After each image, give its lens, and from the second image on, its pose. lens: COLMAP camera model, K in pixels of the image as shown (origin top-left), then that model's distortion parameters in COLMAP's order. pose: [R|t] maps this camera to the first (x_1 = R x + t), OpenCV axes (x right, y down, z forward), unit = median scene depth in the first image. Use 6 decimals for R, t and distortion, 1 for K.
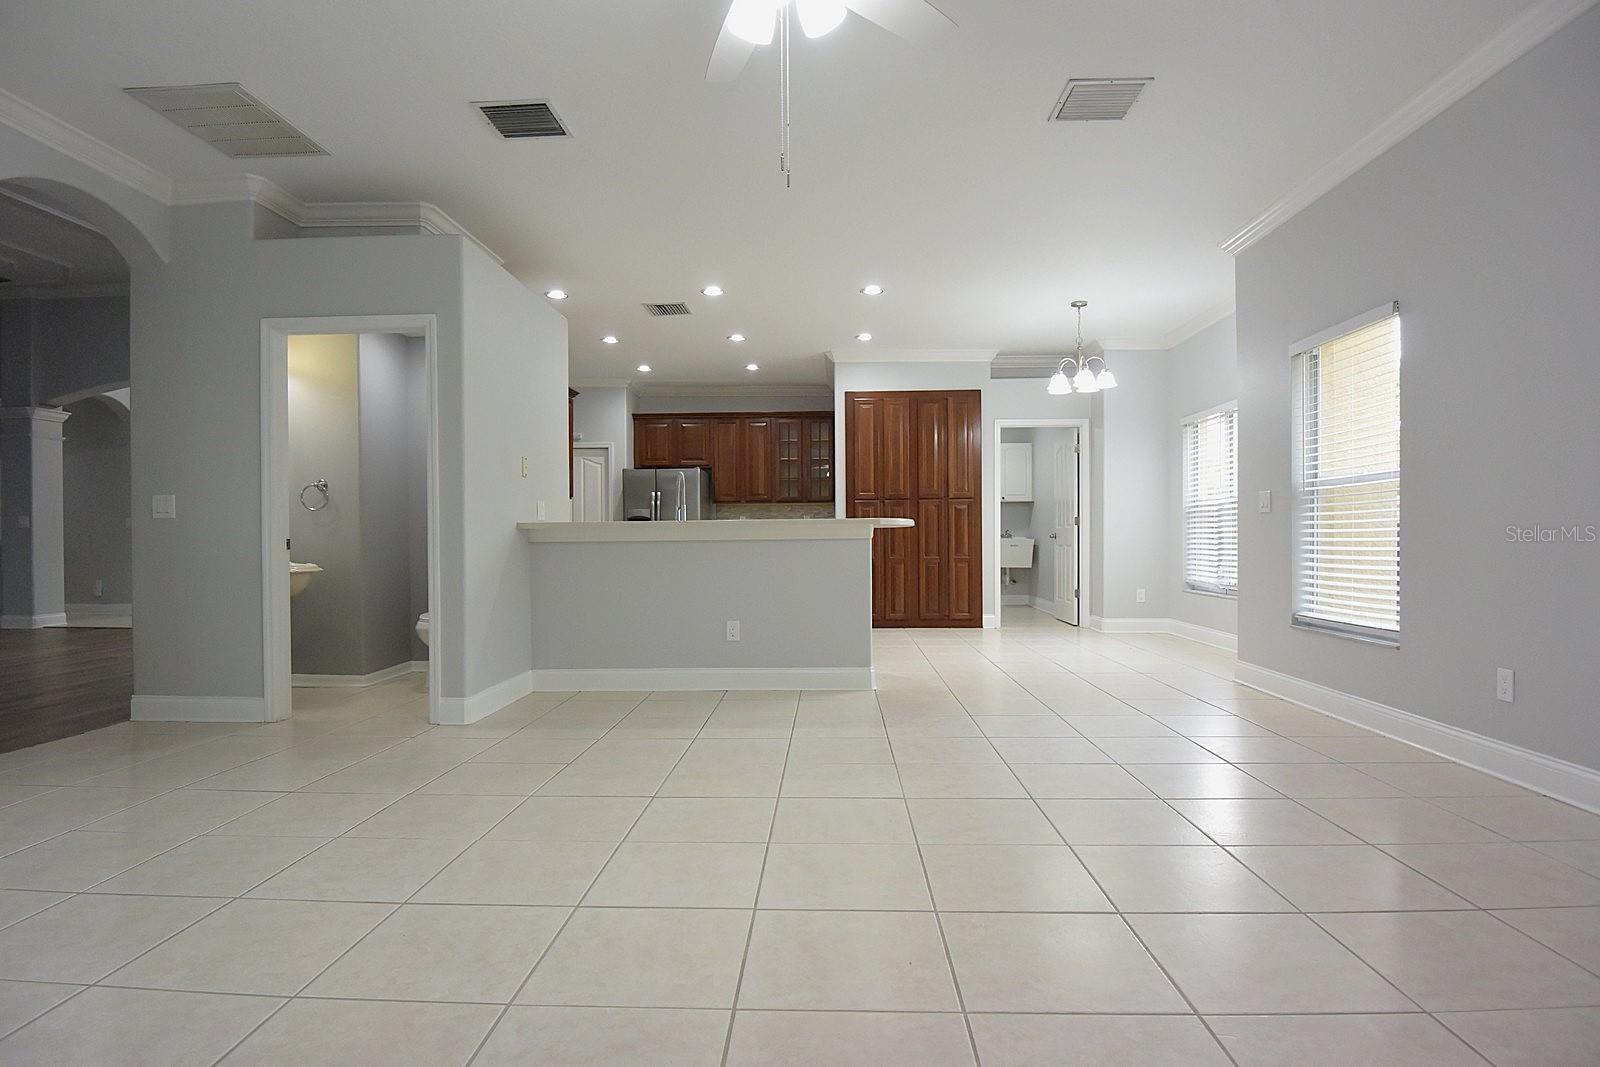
lens RADIAL K [[838.4, 0, 794.1], [0, 838.4, 539.3], [0, 0, 1]] dist [-0.000957, -0.026800]
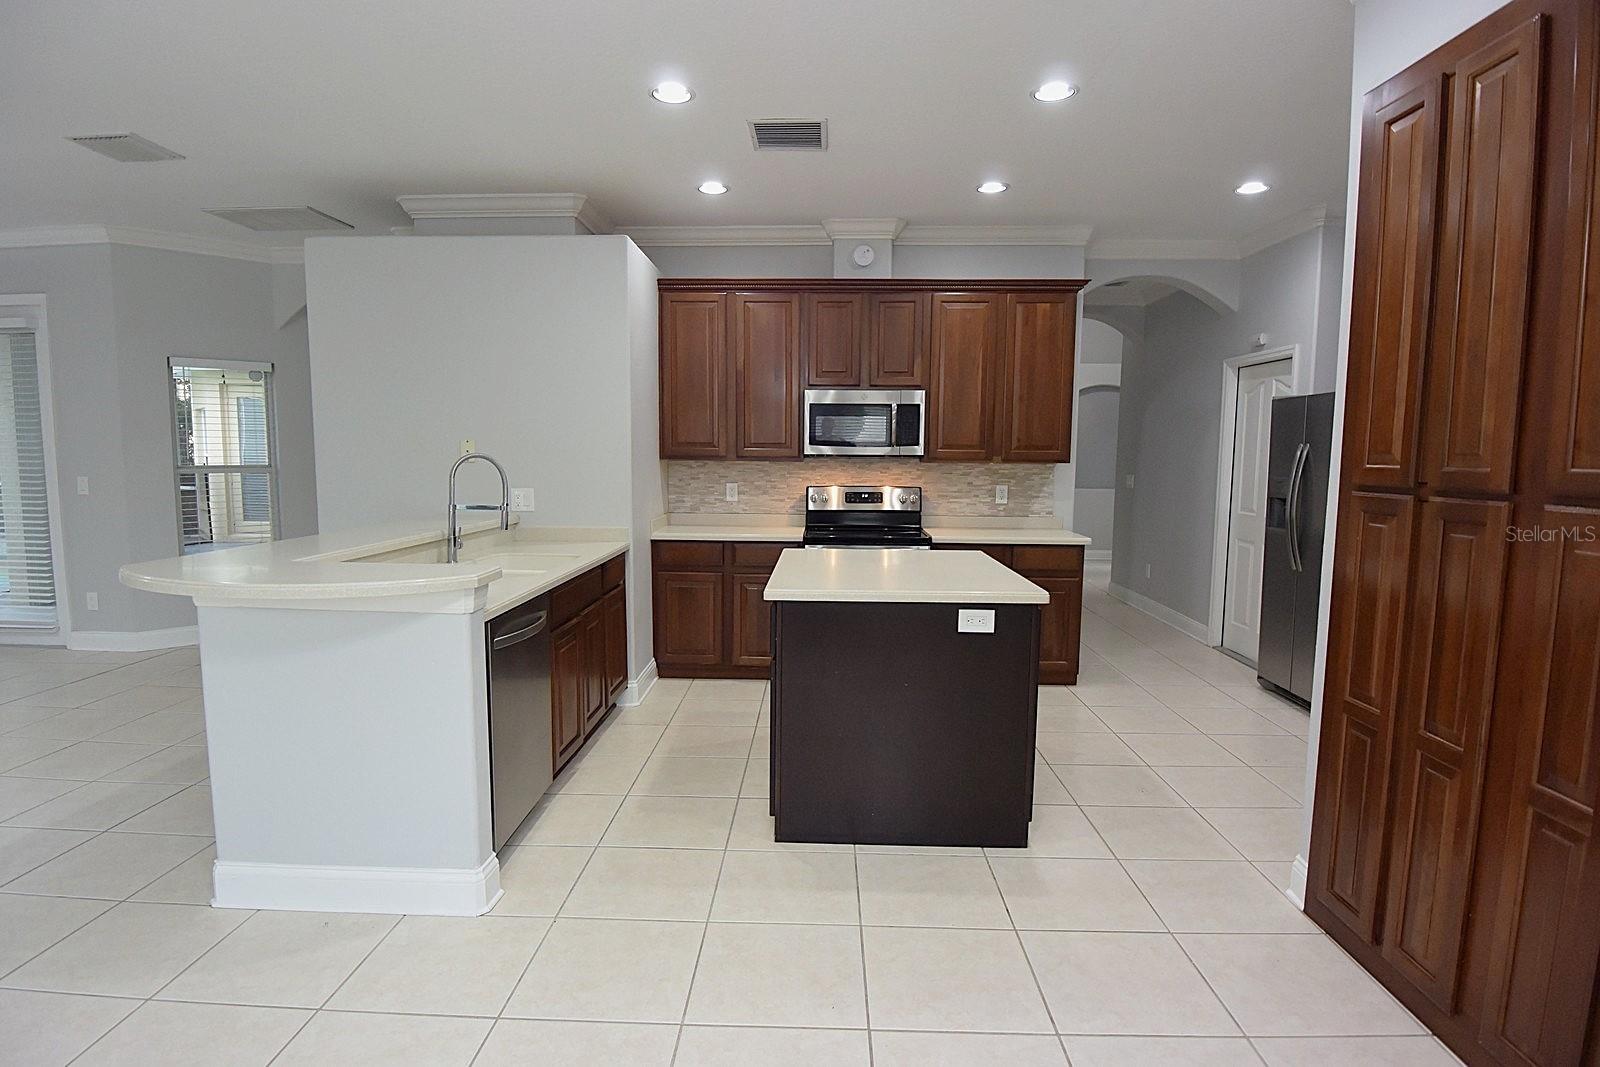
lens RADIAL K [[841.7, 0, 799.2], [0, 841.7, 540.9], [0, 0, 1]] dist [0.000052, -0.027556]
pose [[0.020285, 0.109619, -0.993767, 0.348935], [-0.011683, 0.993929, 0.109398, -0.058896], [0.999726, 0.009391, 0.021442, 0.816448]]
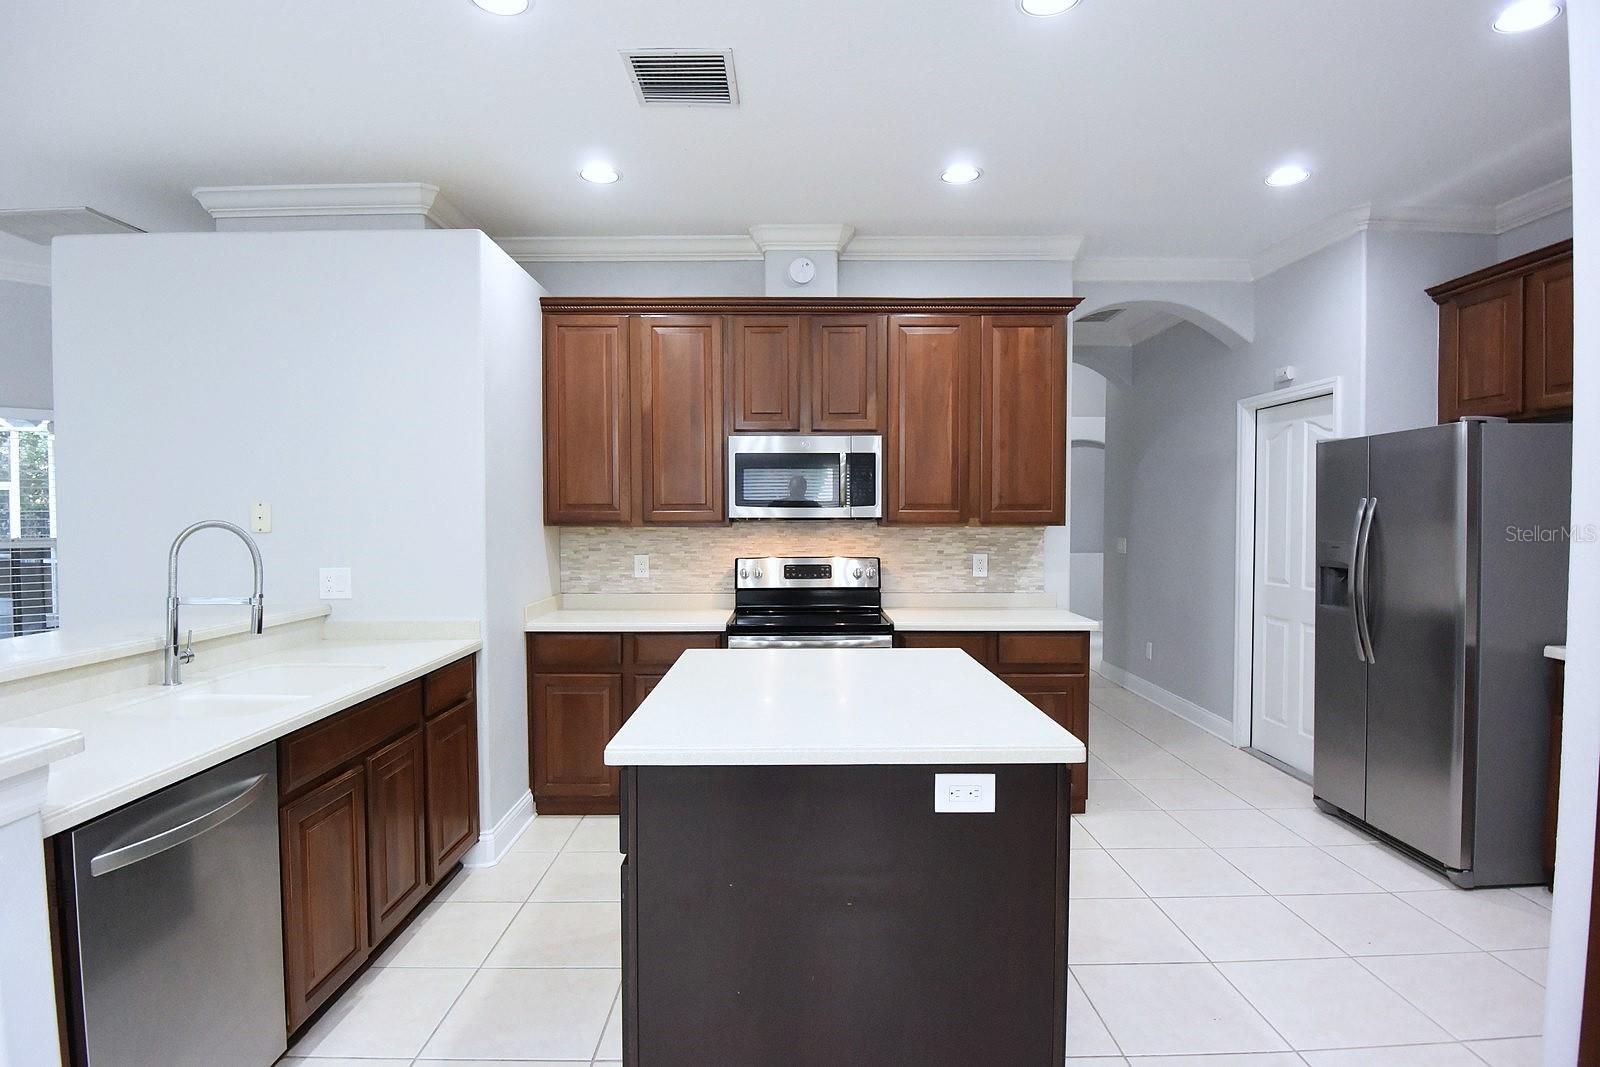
lens RADIAL K [[841.7, 0, 799.2], [0, 841.7, 540.9], [0, 0, 1]] dist [0.000052, -0.027556]
pose [[0.059786, 0.033781, -0.997639, 0.210564], [-0.002700, 0.999429, 0.033680, -0.057637], [0.998208, 0.000680, 0.059843, 0.844254]]
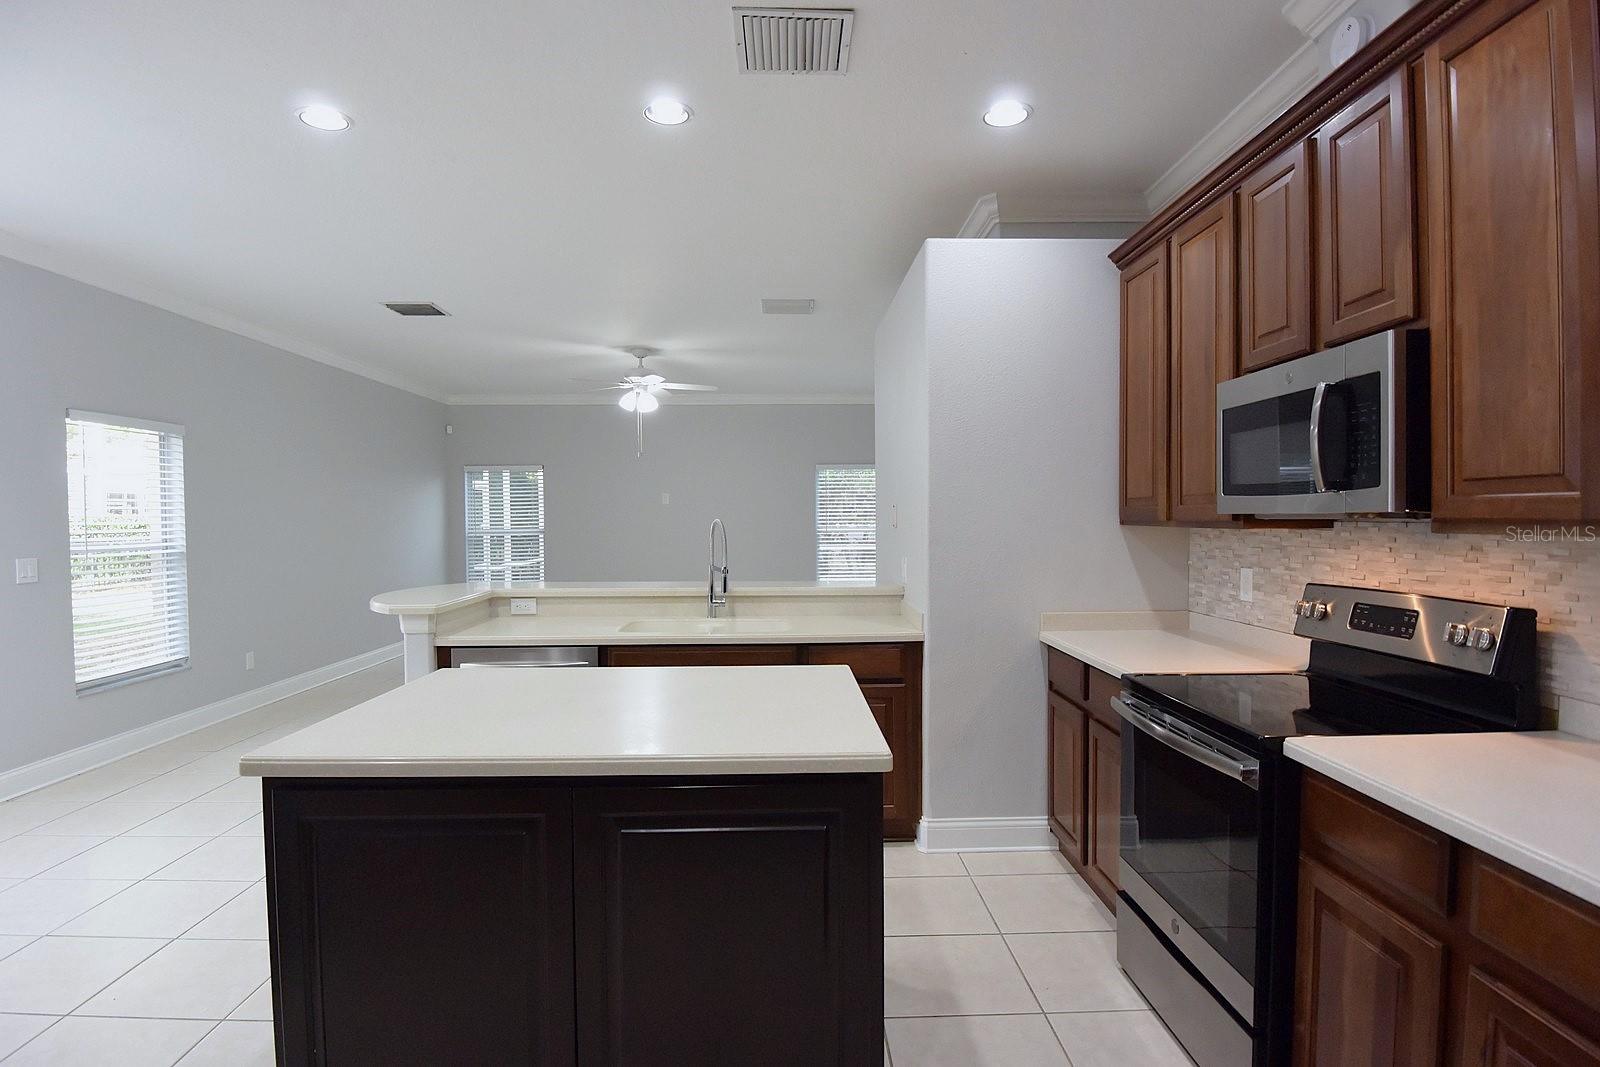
lens RADIAL K [[841.7, 0, 799.2], [0, 841.7, 540.9], [0, 0, 1]] dist [0.000052, -0.027556]
pose [[-0.997566, 0.012193, -0.068654, -0.105252], [0.010132, 0.999490, 0.030299, -0.055647], [0.068989, 0.029529, -0.997180, 1.128055]]
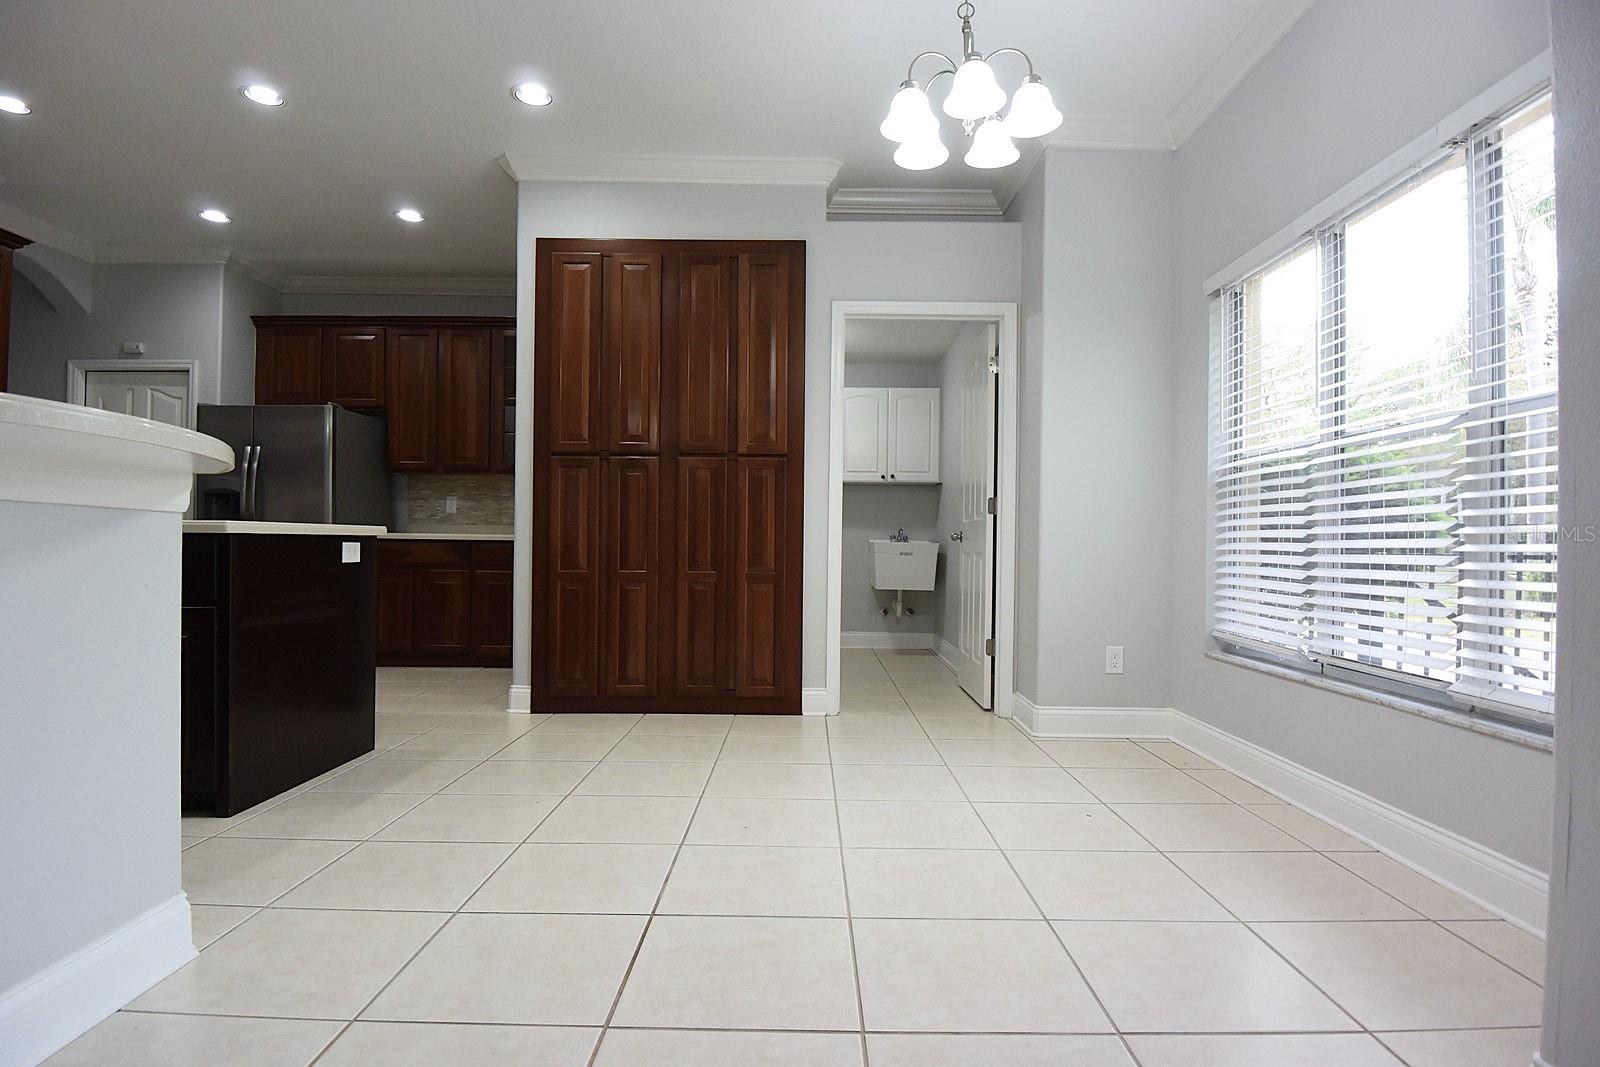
lens RADIAL K [[841.7, 0, 799.2], [0, 841.7, 540.9], [0, 0, 1]] dist [0.000052, -0.027556]
pose [[0.999017, 0.016426, 0.041168, 0.200921], [-0.016059, 0.999828, -0.009236, 0.006339], [-0.041312, 0.008566, 0.999110, 0.496066]]
